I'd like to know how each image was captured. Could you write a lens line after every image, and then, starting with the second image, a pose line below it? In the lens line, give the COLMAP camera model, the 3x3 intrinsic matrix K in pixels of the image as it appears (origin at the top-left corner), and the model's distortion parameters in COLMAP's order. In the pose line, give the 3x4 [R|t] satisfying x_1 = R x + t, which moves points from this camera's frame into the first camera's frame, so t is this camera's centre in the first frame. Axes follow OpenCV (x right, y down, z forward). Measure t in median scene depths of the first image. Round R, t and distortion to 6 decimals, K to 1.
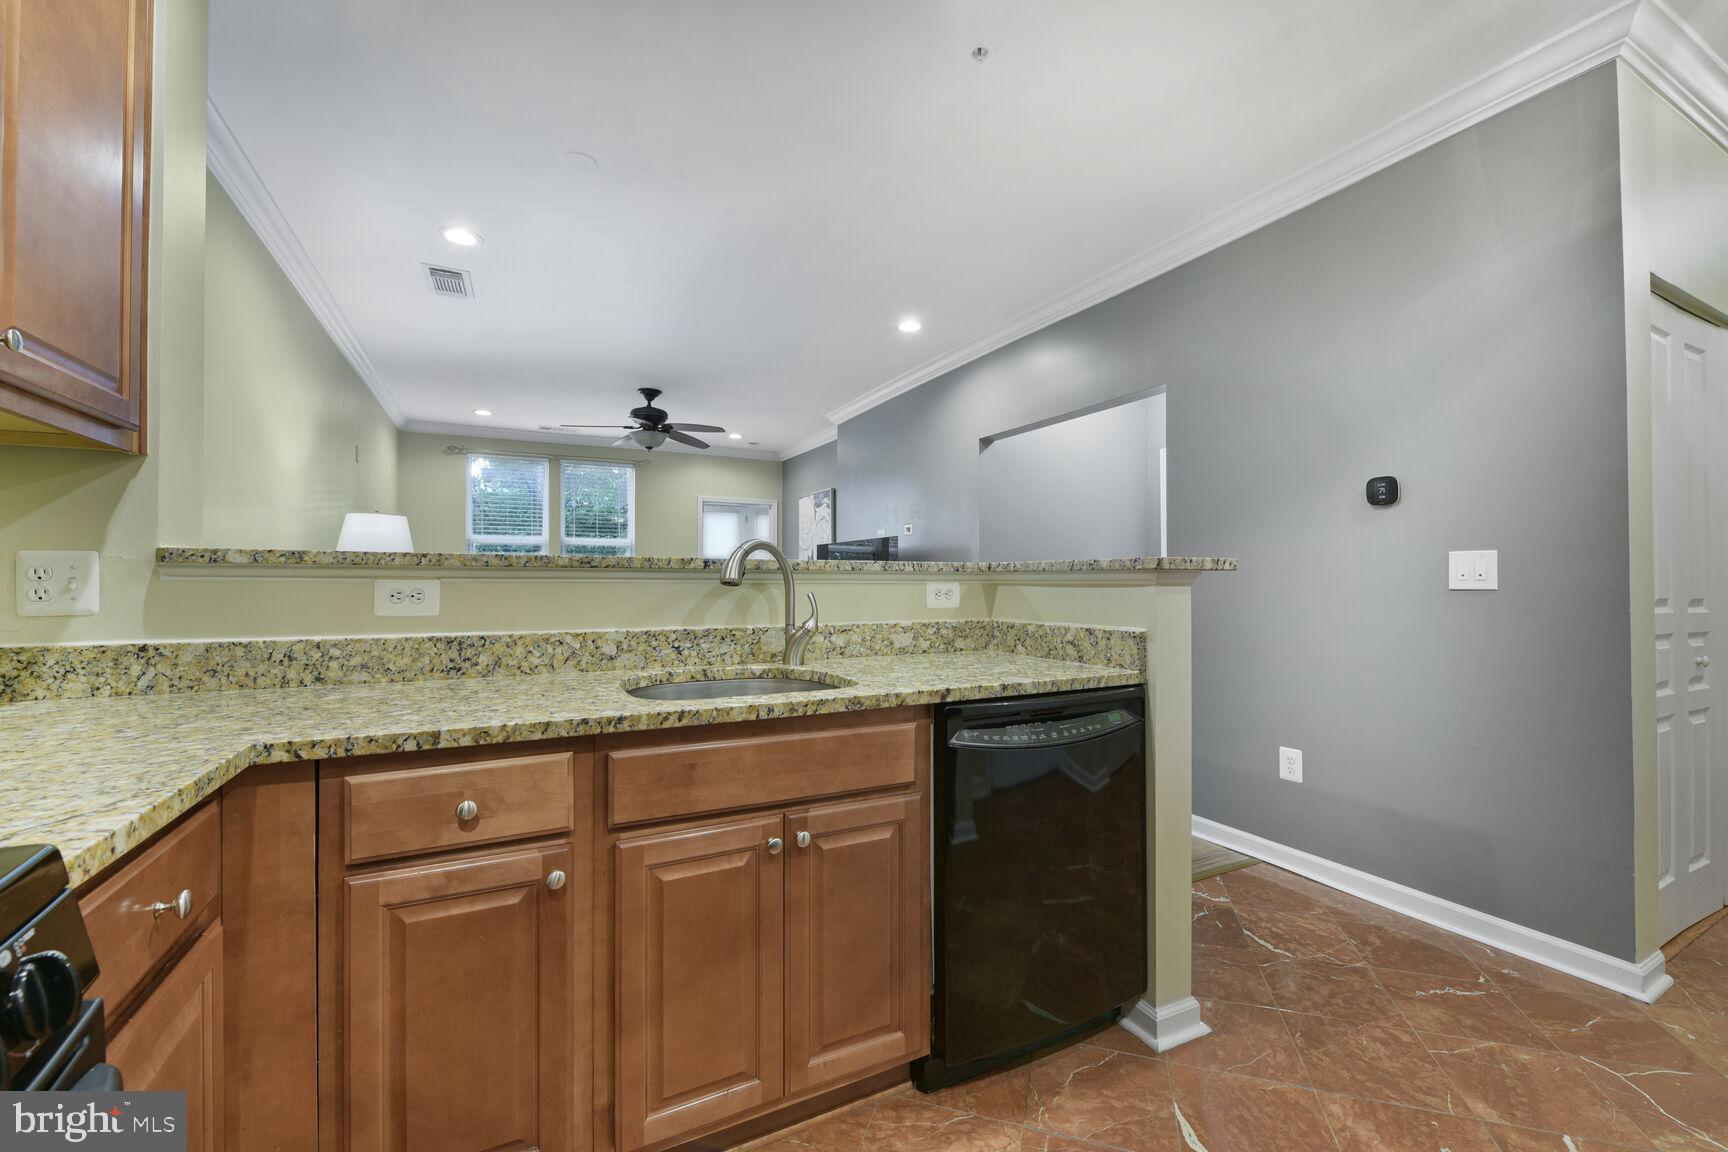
lens RADIAL K [[704.9, 0, 862.5], [0, 704.9, 573.4], [0, 0, 1]] dist [-0.009313, -0.000724]
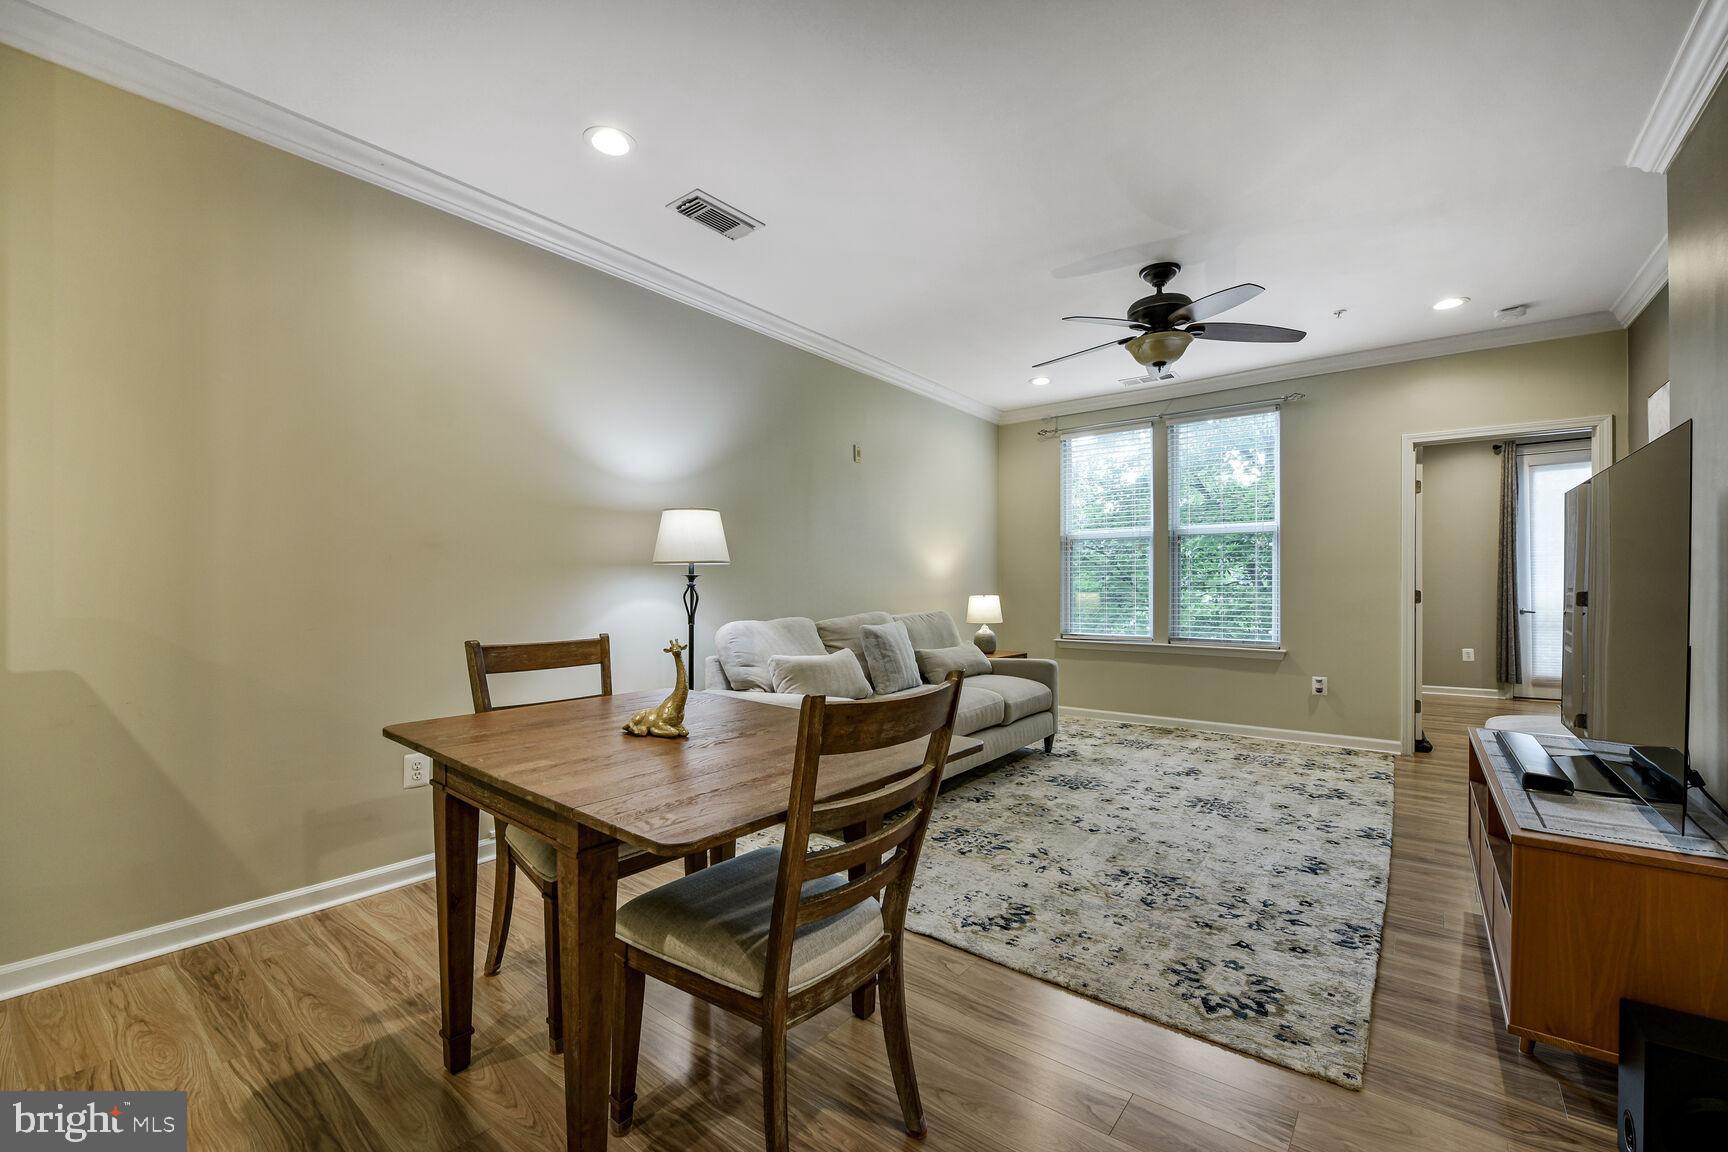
lens RADIAL K [[704.9, 0, 860.4], [0, 704.9, 592.9], [0, 0, 1]] dist [-0.009313, -0.000724]
pose [[0.412357, 0.006702, -0.910998, 0.491540], [0.011432, 0.999856, 0.012530, 0.026691], [0.910951, -0.015582, 0.412221, 1.780317]]
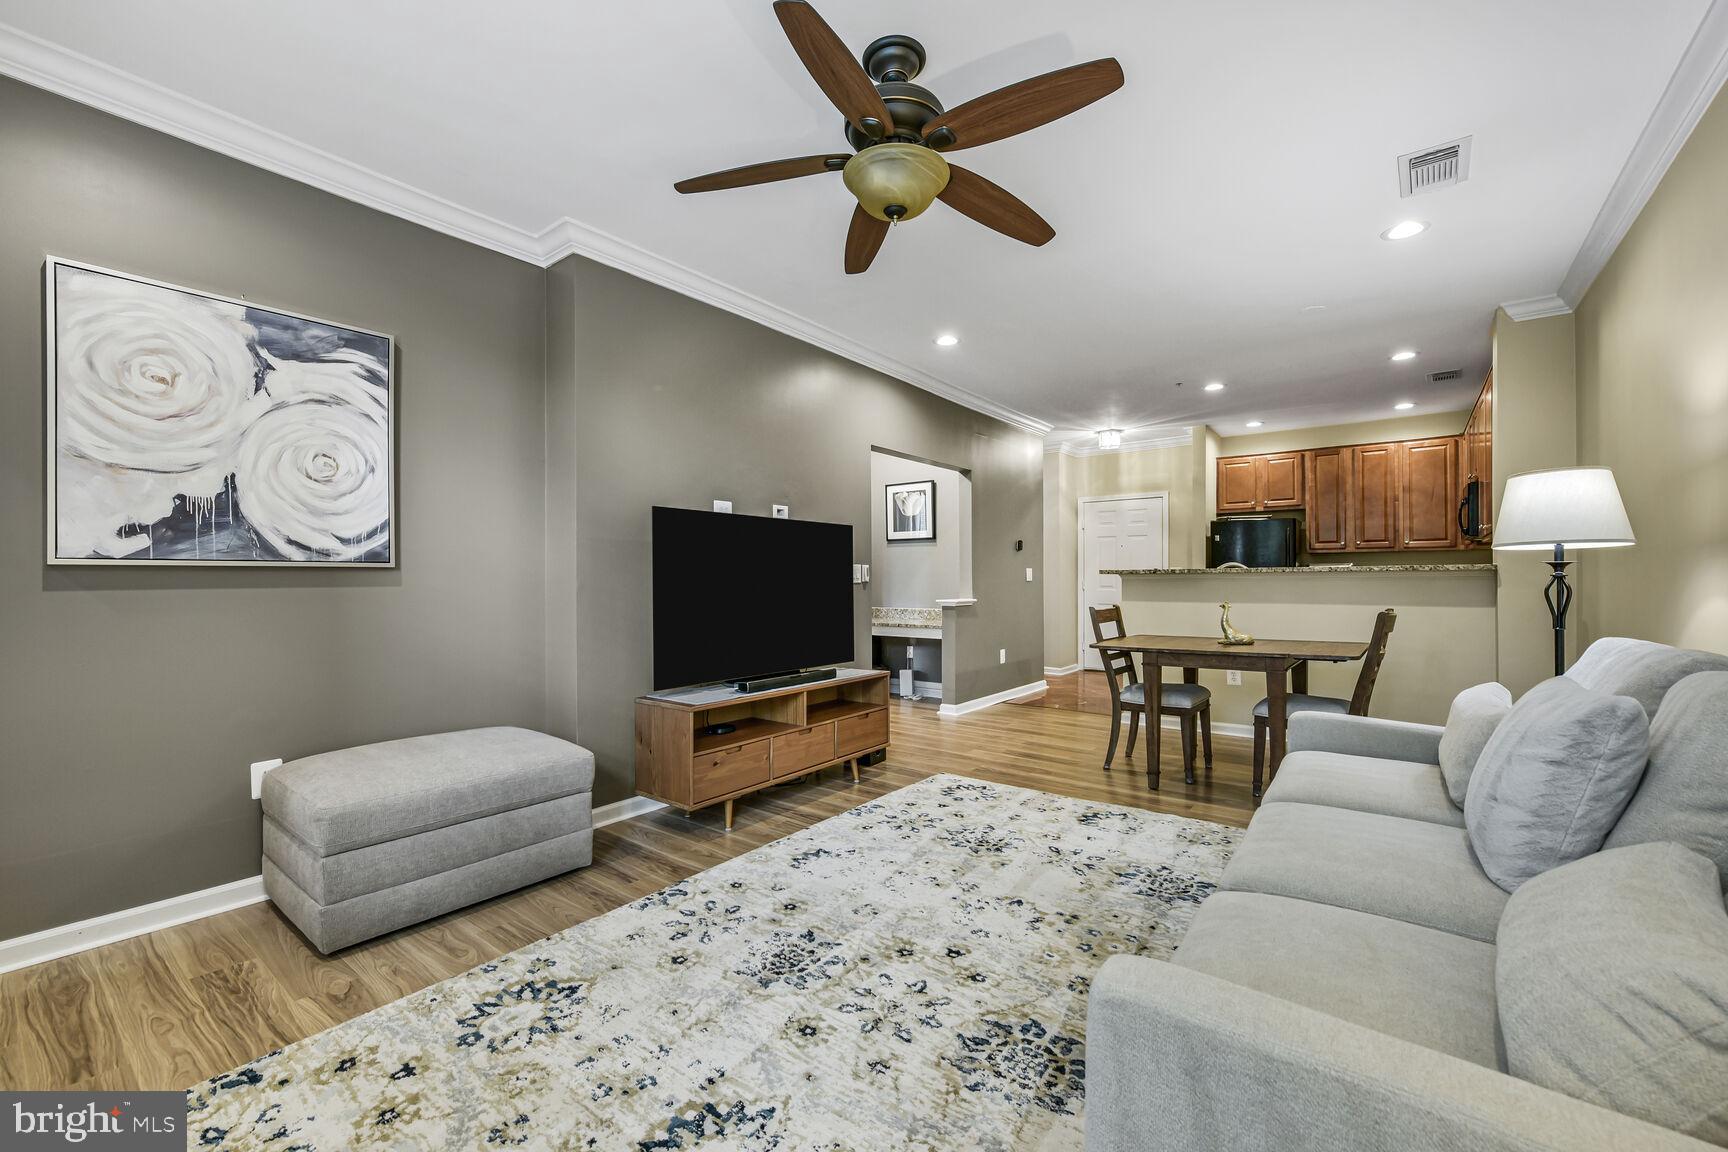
lens RADIAL K [[704.9, 0, 867.0], [0, 704.9, 575.5], [0, 0, 1]] dist [-0.009313, -0.000724]
pose [[-0.431445, 0.005839, 0.902121, -2.154877], [-0.007183, 0.999925, -0.009907, 0.048927], [-0.902111, -0.010755, -0.431370, 4.040262]]
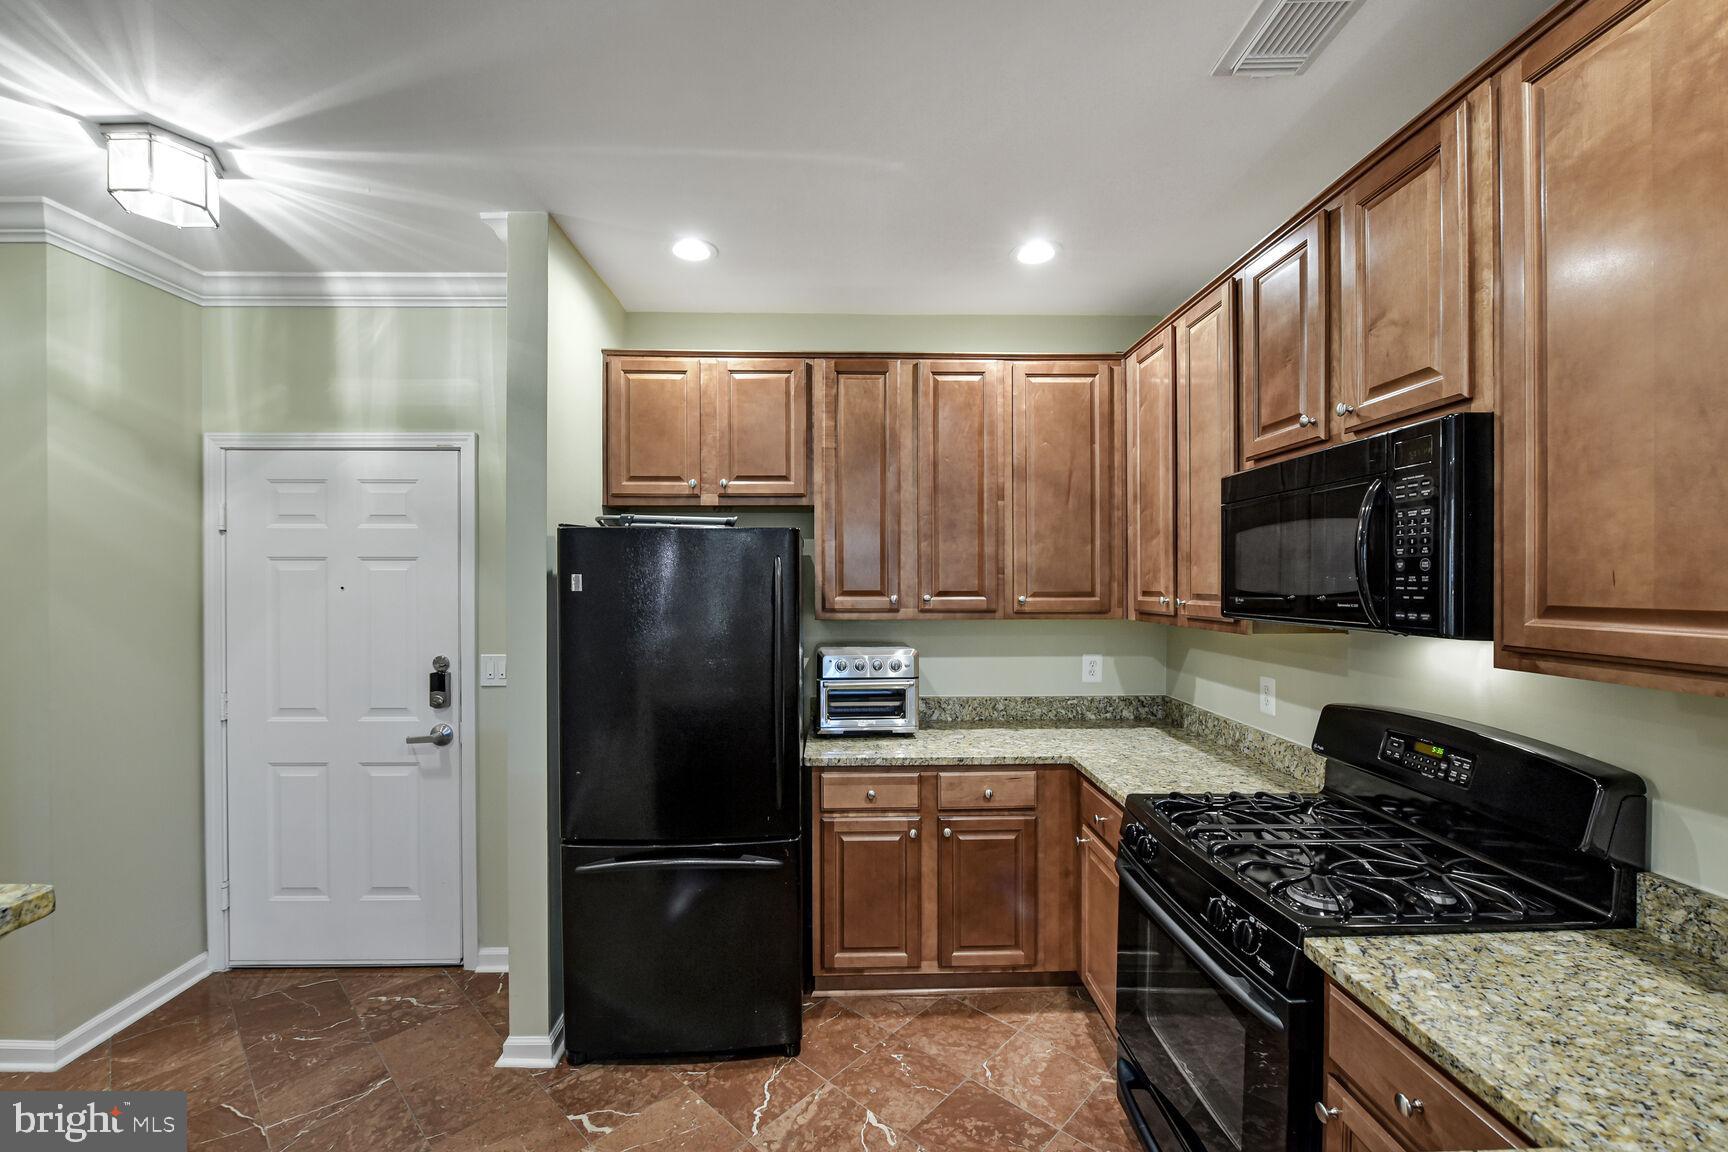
lens RADIAL K [[704.9, 0, 853.1], [0, 704.9, 581.7], [0, 0, 1]] dist [-0.009313, -0.000724]
pose [[-0.897591, -0.000738, 0.440829, -0.256567], [-0.004535, 0.999961, -0.007560, -0.228594], [-0.440806, -0.008785, -0.897559, 1.225337]]
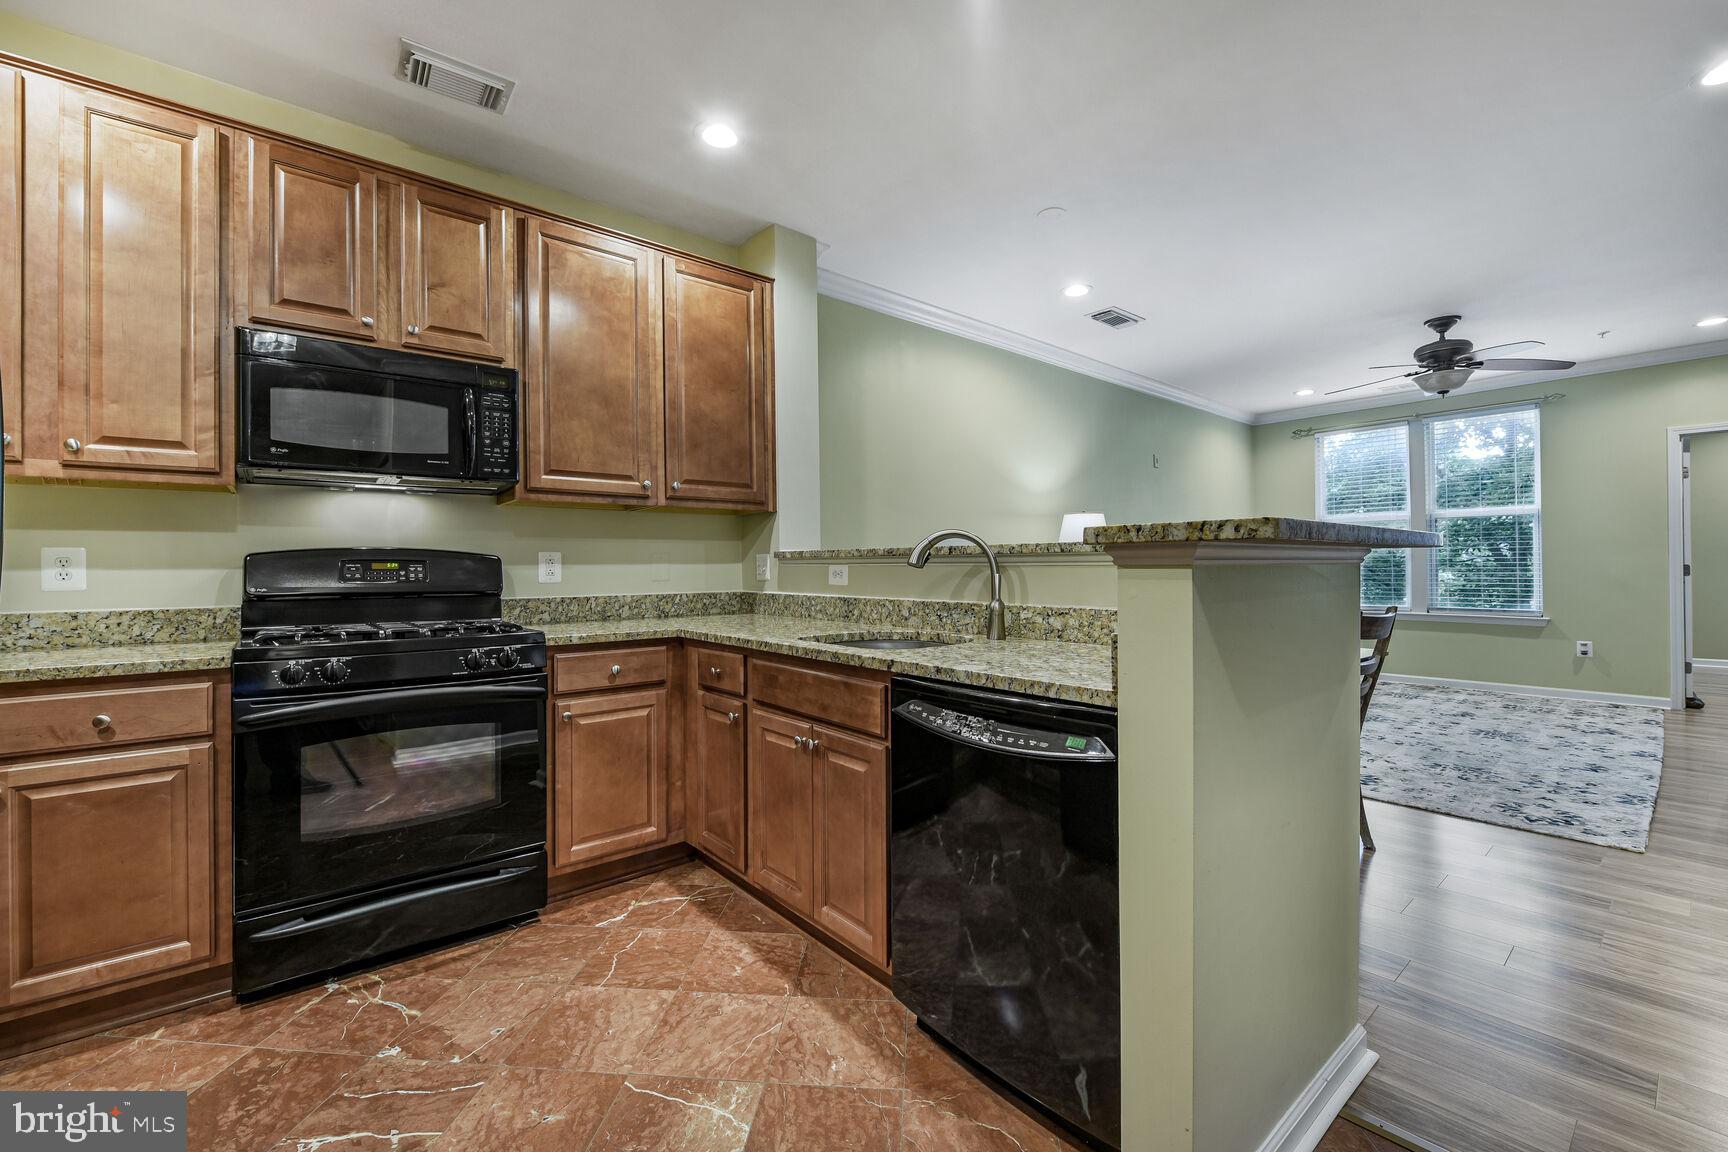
lens RADIAL K [[704.9, 0, 860.3], [0, 704.9, 563.2], [0, 0, 1]] dist [-0.009313, -0.000724]
pose [[0.217839, -0.006913, -0.975960, 1.104189], [0.018672, 0.999821, -0.002914, 0.010979], [0.975806, -0.017589, 0.217929, 0.649144]]
